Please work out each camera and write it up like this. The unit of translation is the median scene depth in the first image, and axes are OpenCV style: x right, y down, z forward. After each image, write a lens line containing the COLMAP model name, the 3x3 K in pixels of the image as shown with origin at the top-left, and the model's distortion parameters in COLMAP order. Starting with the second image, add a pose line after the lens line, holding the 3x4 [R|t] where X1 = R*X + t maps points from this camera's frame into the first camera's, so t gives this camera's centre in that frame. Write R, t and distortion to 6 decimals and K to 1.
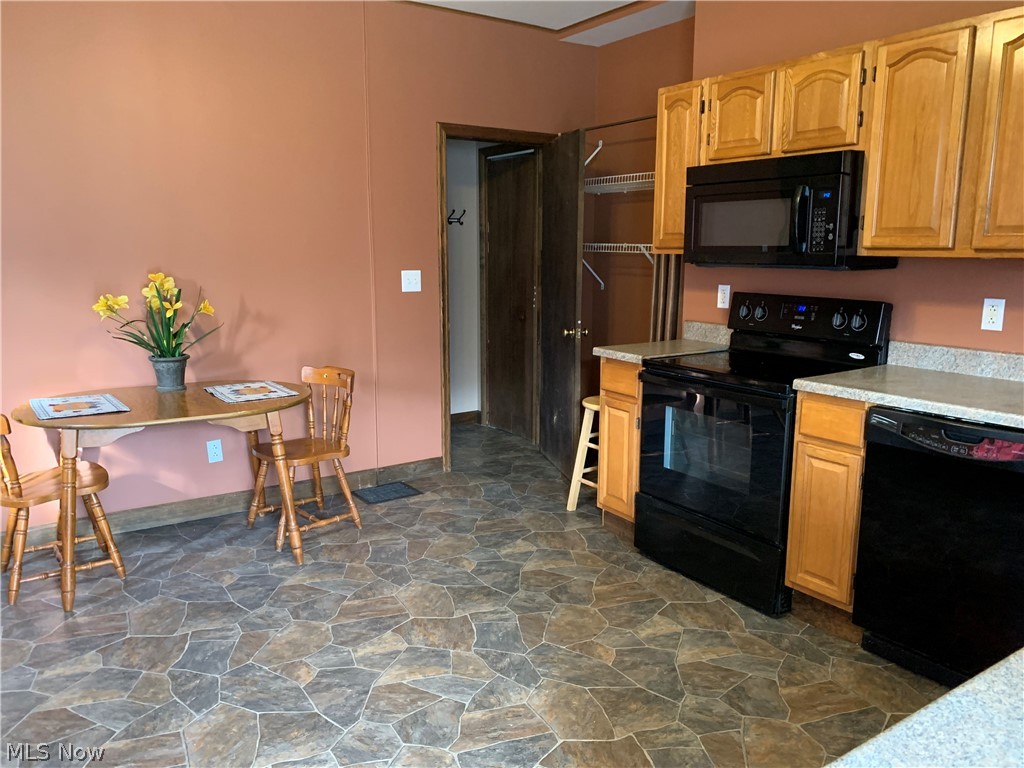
lens RADIAL K [[784.3, 0, 511.3], [0, 784.3, 387.9], [0, 0, 1]] dist [0.024411, -0.004151]
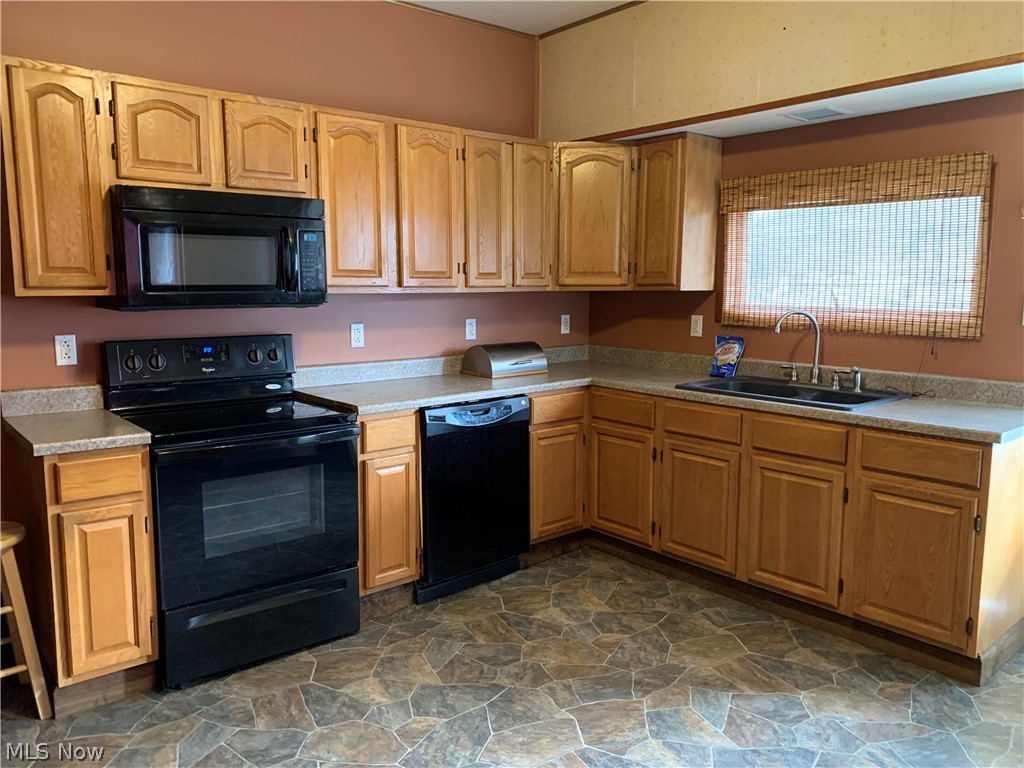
lens RADIAL K [[784.3, 0, 508.4], [0, 784.3, 387.1], [0, 0, 1]] dist [0.024411, -0.004151]
pose [[-0.107225, -0.137716, 0.984651, -0.749028], [0.177372, 0.971823, 0.155237, -0.172580], [-0.978285, 0.191294, -0.079777, 0.897631]]
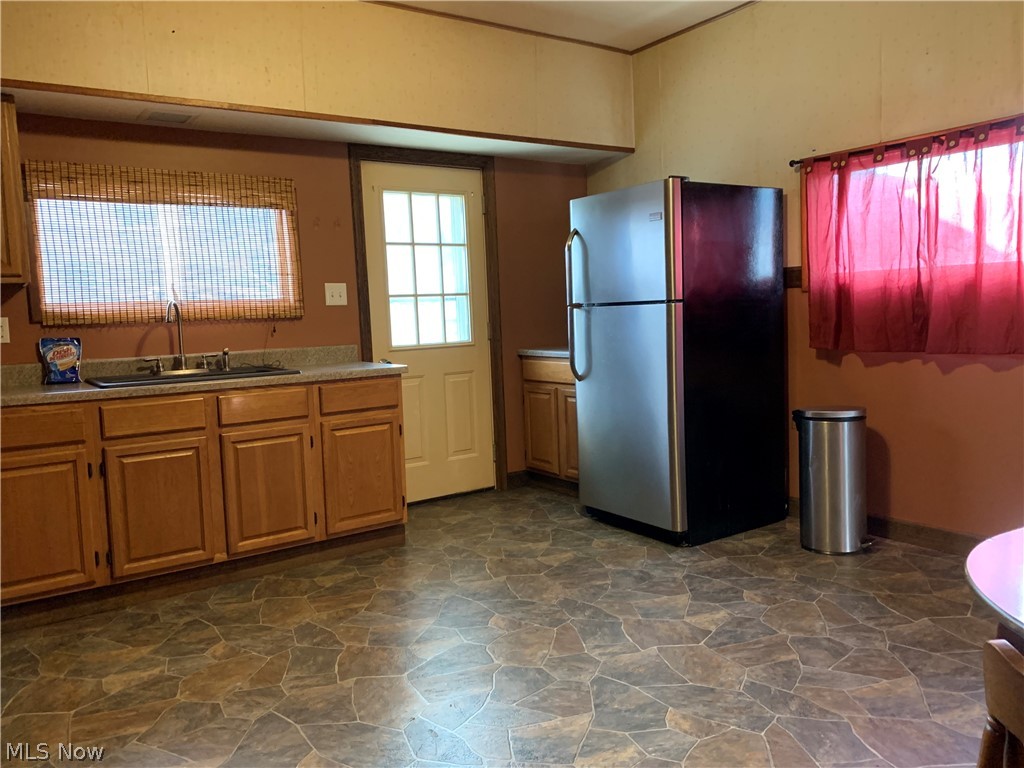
lens RADIAL K [[784.3, 0, 509.6], [0, 784.3, 372.8], [0, 0, 1]] dist [0.024411, -0.004151]
pose [[-0.999289, 0.037698, -0.000366, -0.086830], [0.036329, 0.965504, 0.257840, -0.217213], [0.010073, 0.257643, -0.966188, 1.634906]]
